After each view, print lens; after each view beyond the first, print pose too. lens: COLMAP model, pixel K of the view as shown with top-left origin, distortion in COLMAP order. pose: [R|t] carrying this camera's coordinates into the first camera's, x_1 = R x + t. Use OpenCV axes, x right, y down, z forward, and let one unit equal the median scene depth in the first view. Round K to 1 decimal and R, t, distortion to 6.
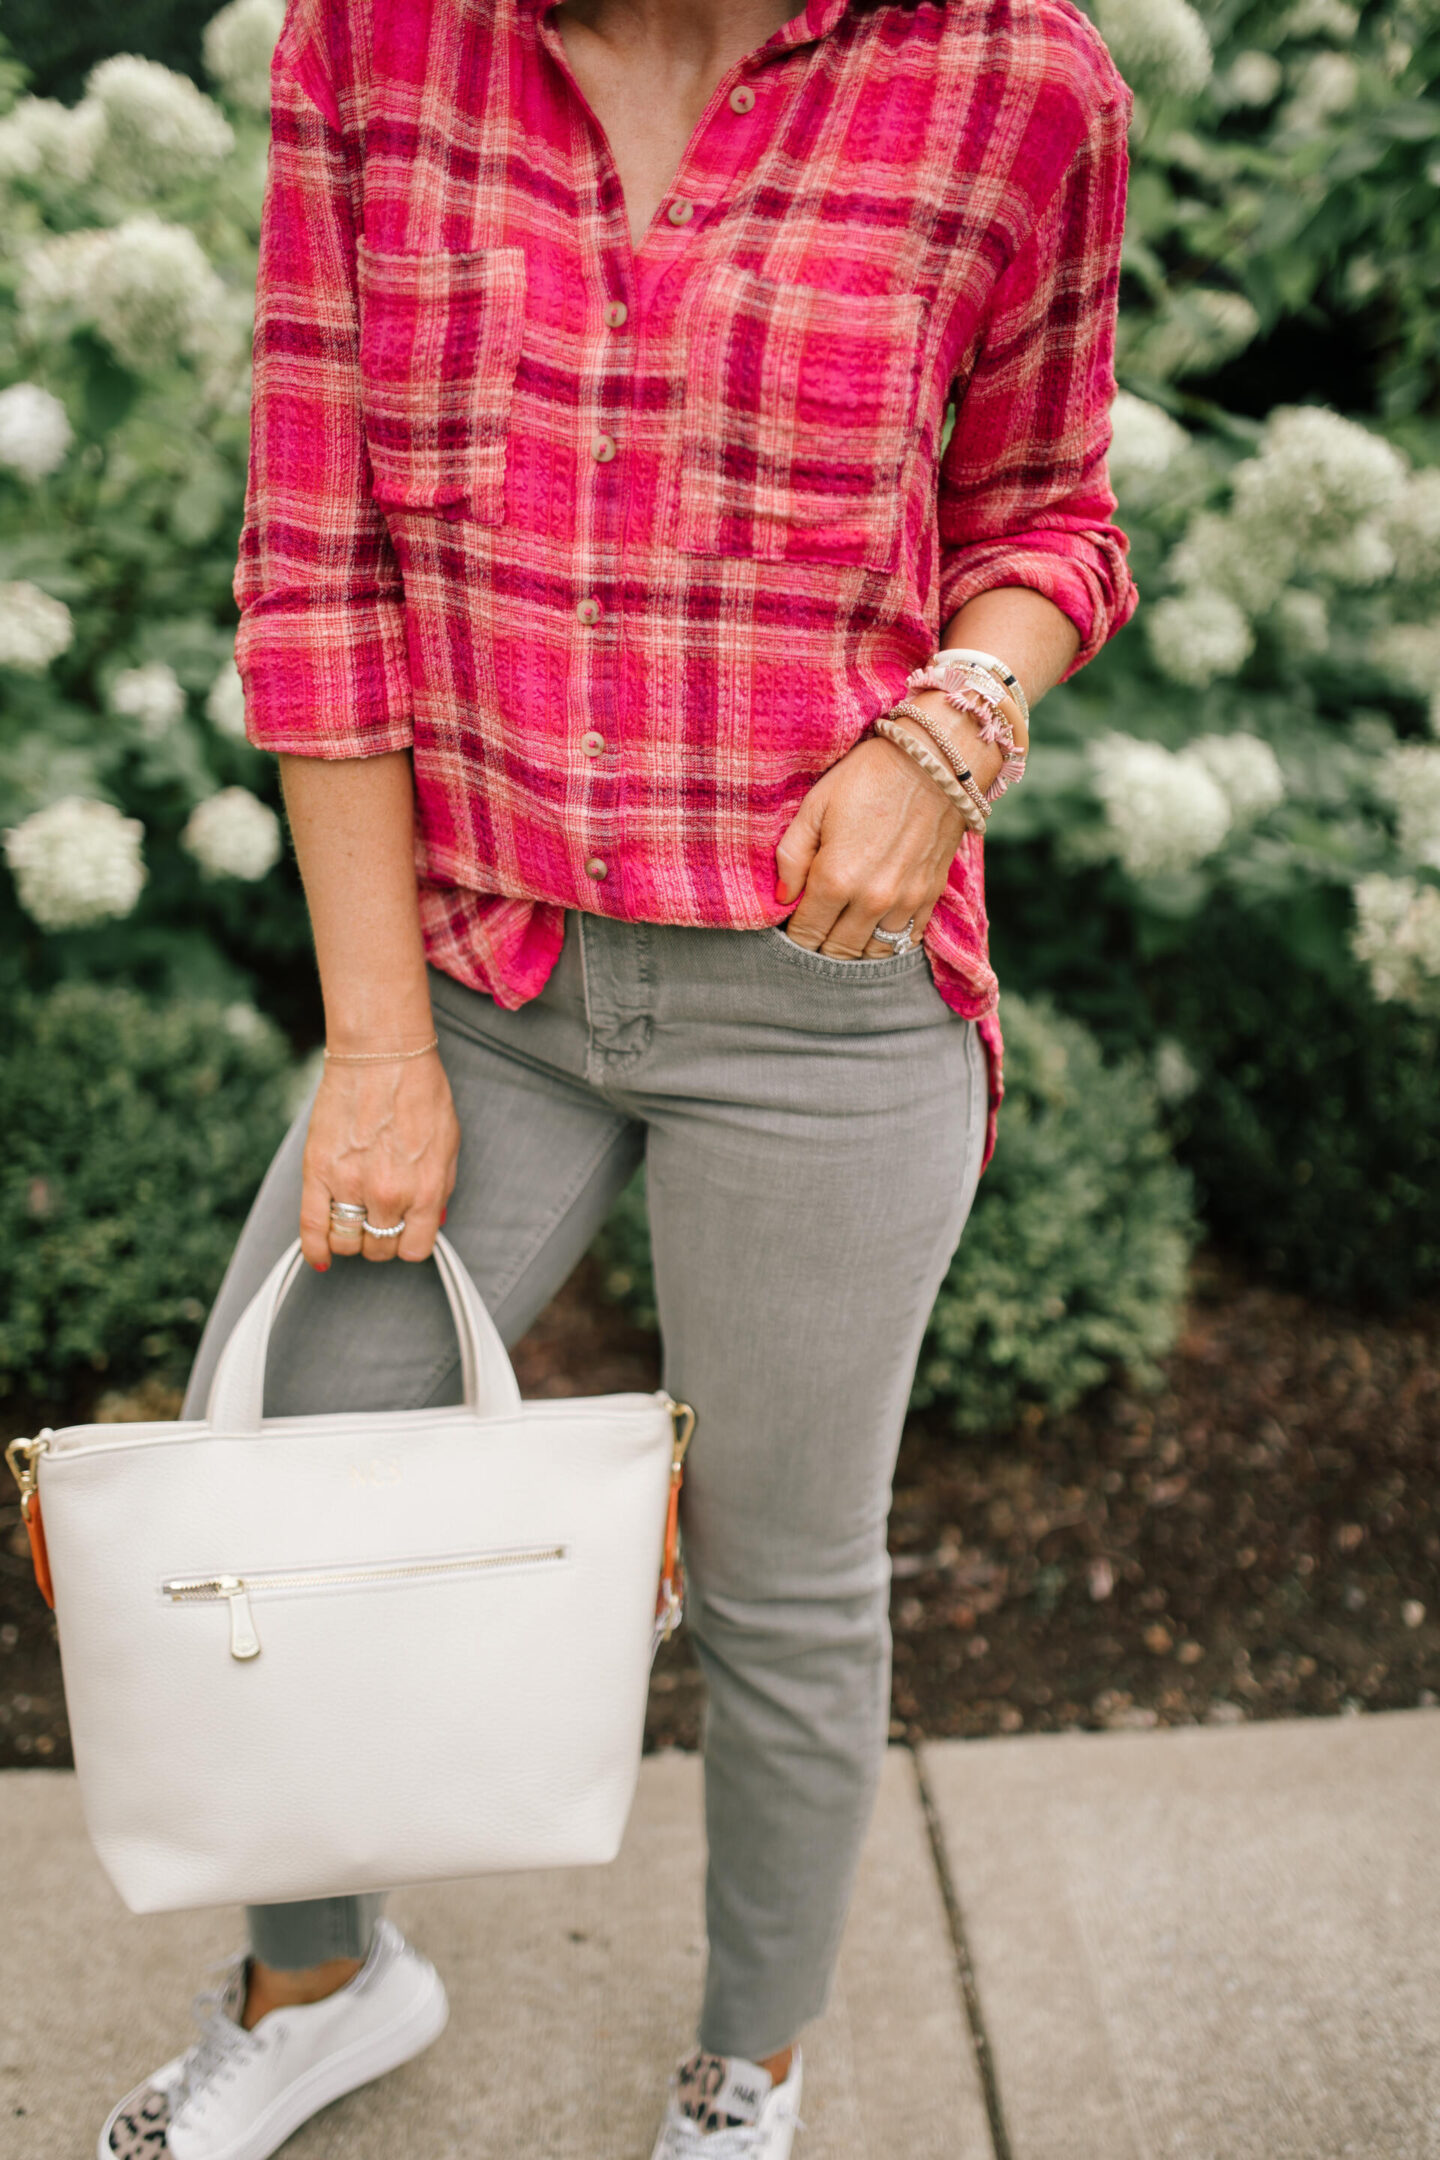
lens RADIAL K [[2092.1, 0, 720.0], [0, 2092.1, 1080.0], [0, 0, 1]] dist [-0.053807, 0.094547]
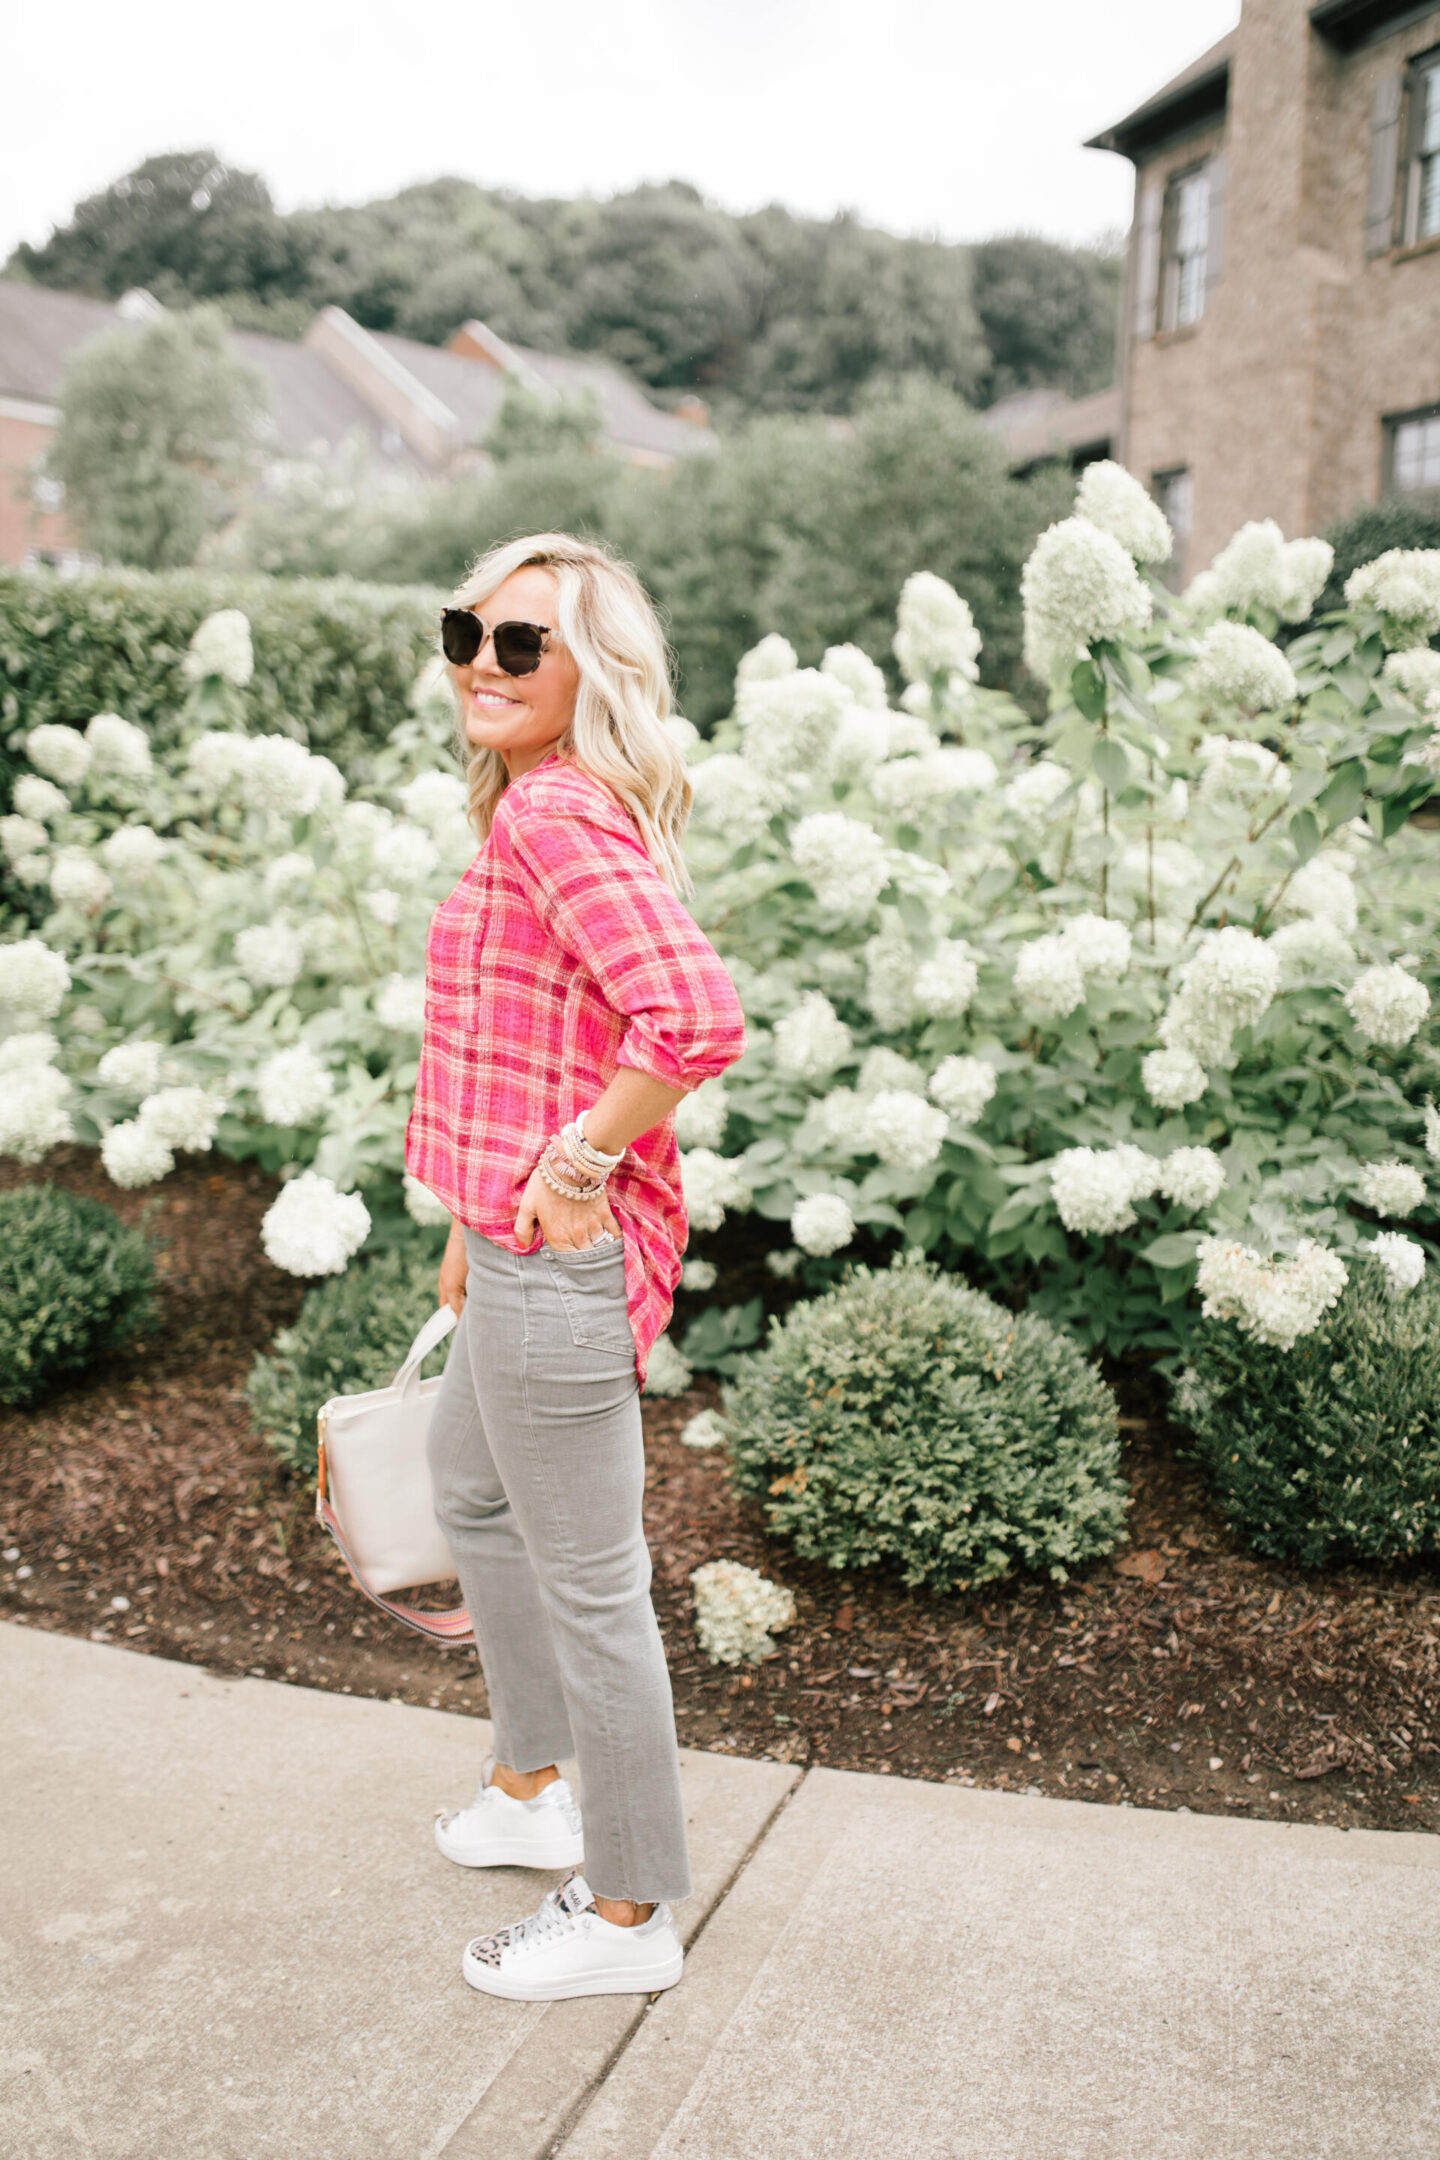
lens RADIAL K [[2071.0, 0, 714.2], [0, 2071.0, 1088.0], [0, 0, 1]] dist [-0.057320, 0.082150]
pose [[0.915649, 0.018132, -0.401570, 0.590239], [-0.104533, 0.975354, -0.194313, 0.123399], [0.388150, 0.219900, 0.894977, -0.470385]]
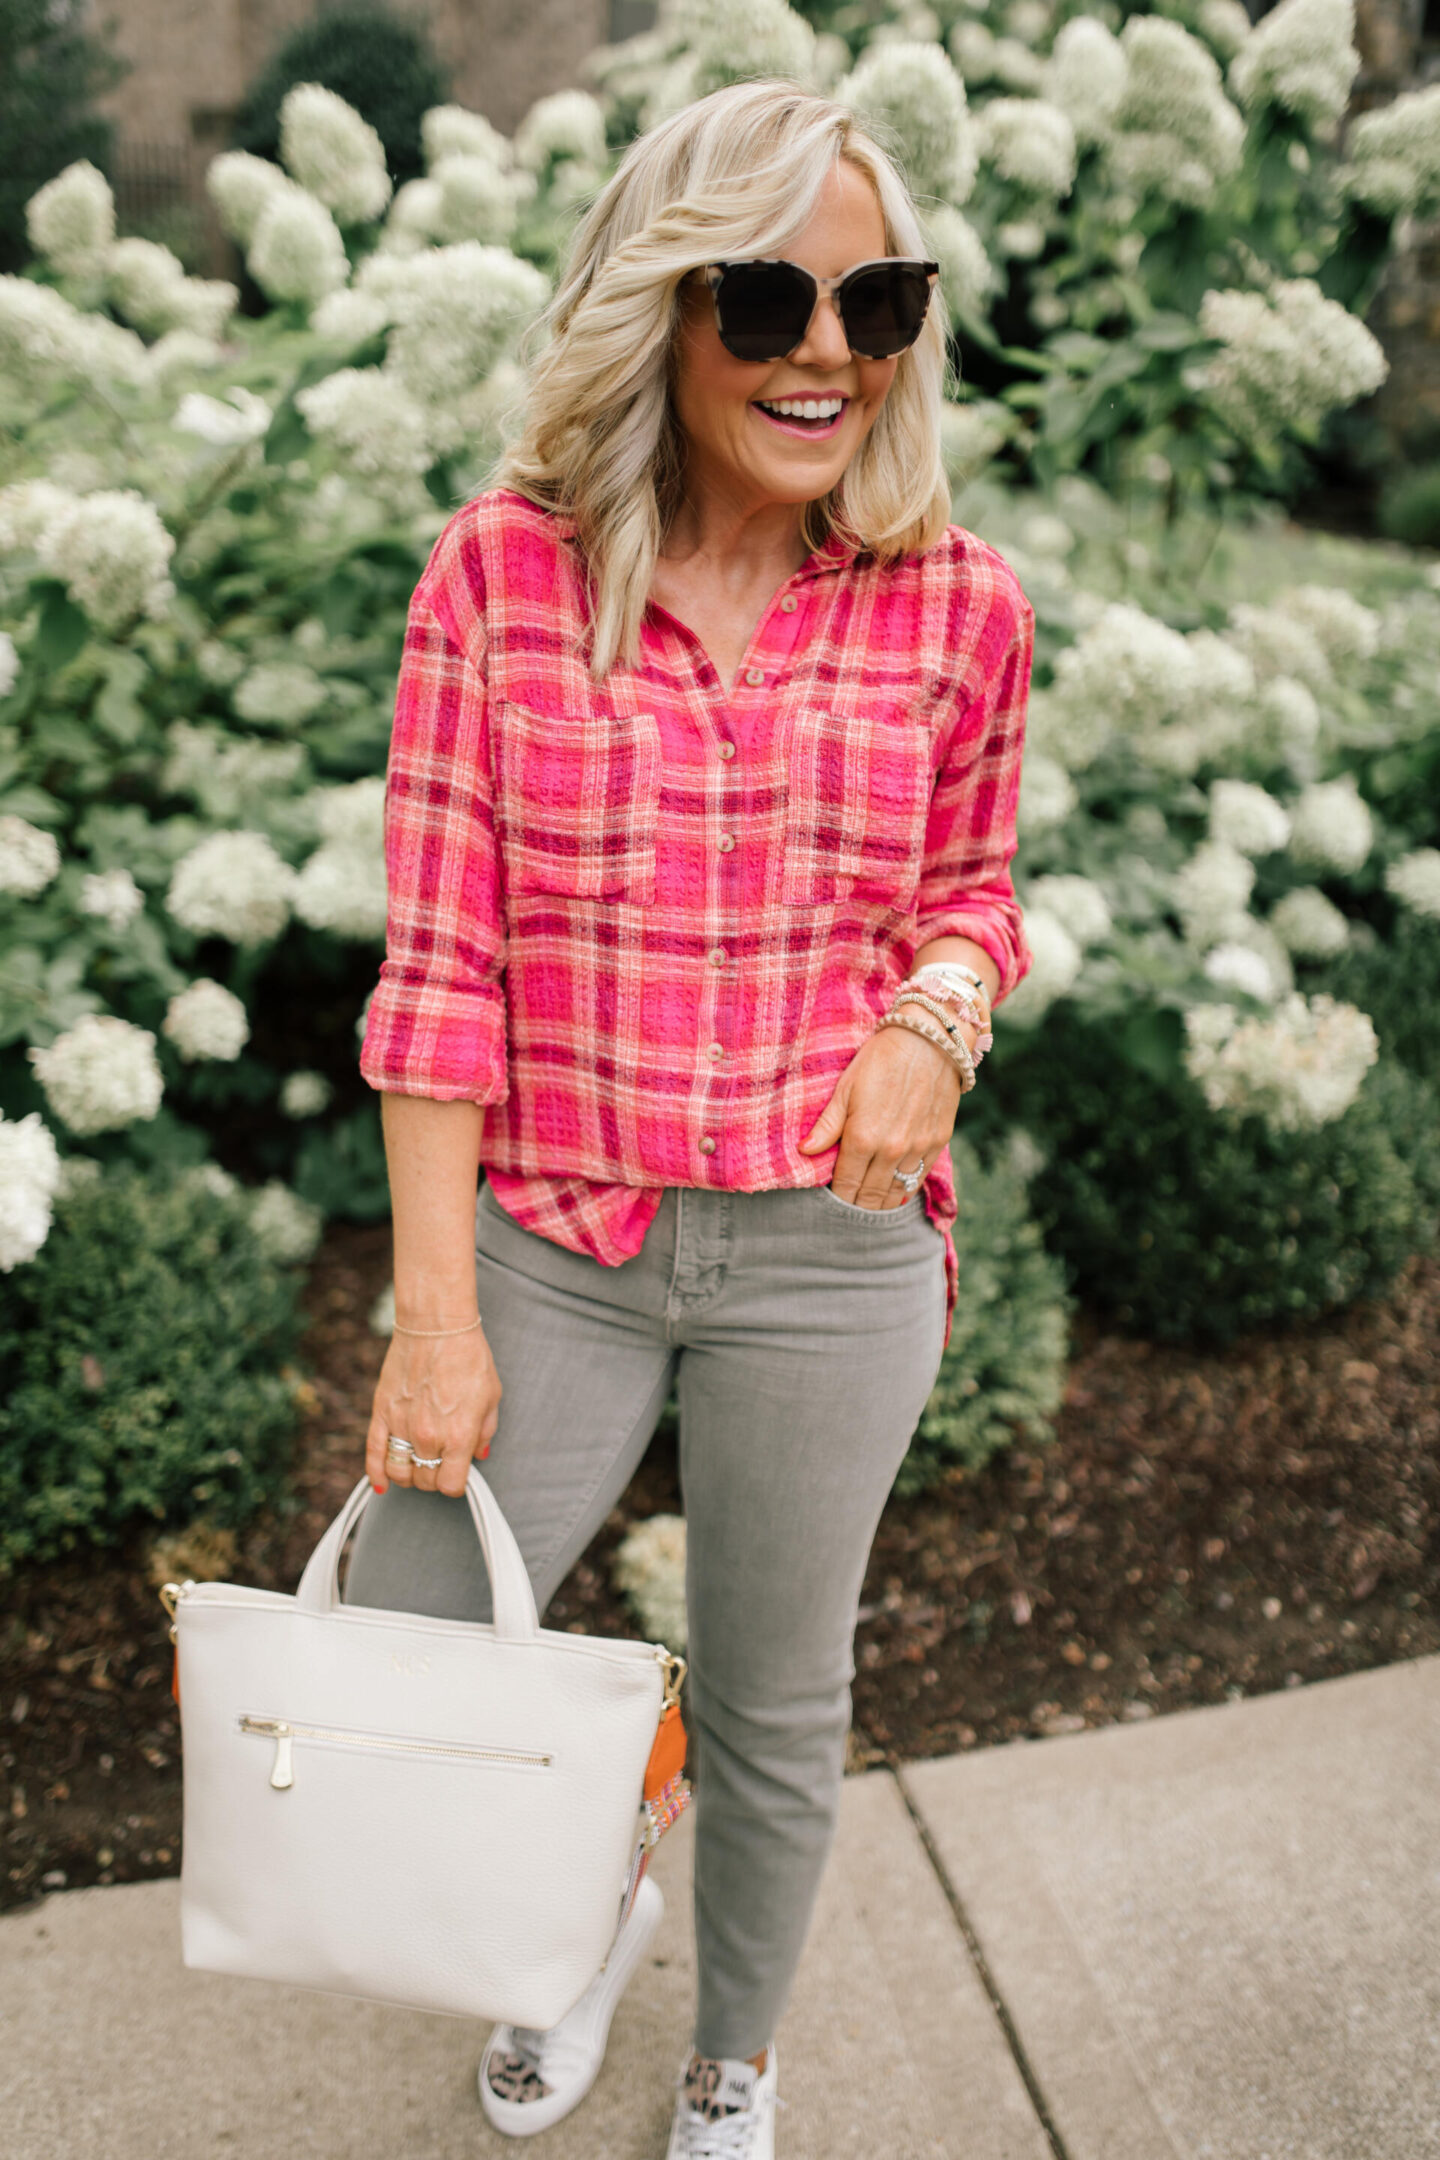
lens RADIAL K [[2092.1, 0, 720.0], [0, 2092.1, 1080.0], [0, 0, 1]] dist [-0.053807, 0.094547]
pose [[0.988431, -0.071839, 0.133576, -0.127611], [0.071182, 0.997416, 0.009696, -0.087303], [-0.133928, -0.000075, 0.990991, -0.161427]]
